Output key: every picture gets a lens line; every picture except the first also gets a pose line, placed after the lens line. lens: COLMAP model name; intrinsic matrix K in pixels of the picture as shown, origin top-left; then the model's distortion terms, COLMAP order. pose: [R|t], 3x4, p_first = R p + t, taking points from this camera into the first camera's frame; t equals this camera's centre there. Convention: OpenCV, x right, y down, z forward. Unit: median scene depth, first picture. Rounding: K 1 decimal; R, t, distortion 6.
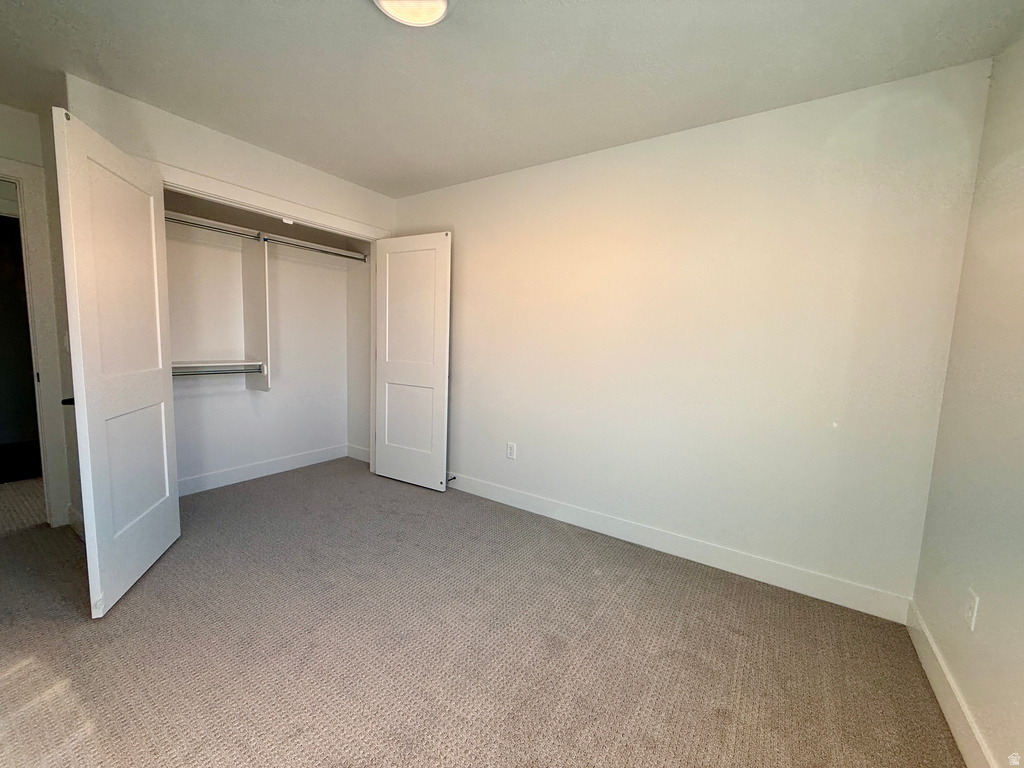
lens RADIAL K [[407.1, 0, 510.8], [0, 407.1, 384.0], [0, 0, 1]] dist [0.001623, -0.000048]
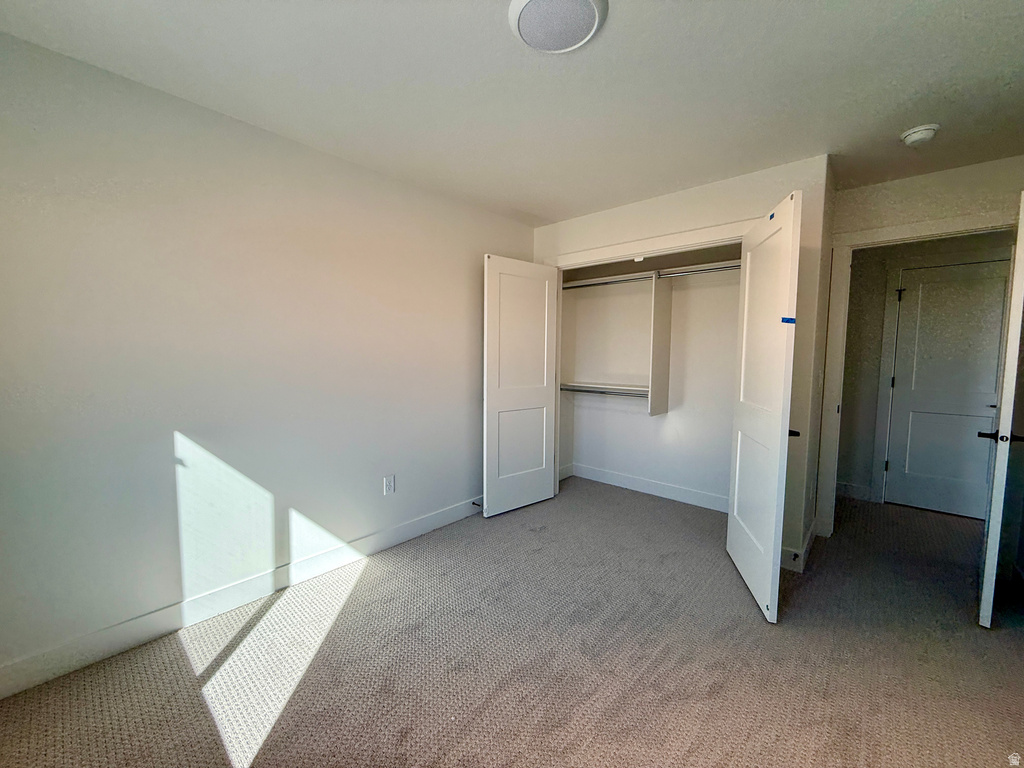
lens RADIAL K [[407.1, 0, 510.2], [0, 407.1, 383.9], [0, 0, 1]] dist [0.001623, -0.000048]
pose [[-0.176594, 0.026474, -0.983928, 0.600170], [-0.125138, 0.990923, 0.049122, -0.080480], [0.976297, 0.131802, -0.171678, 0.908585]]
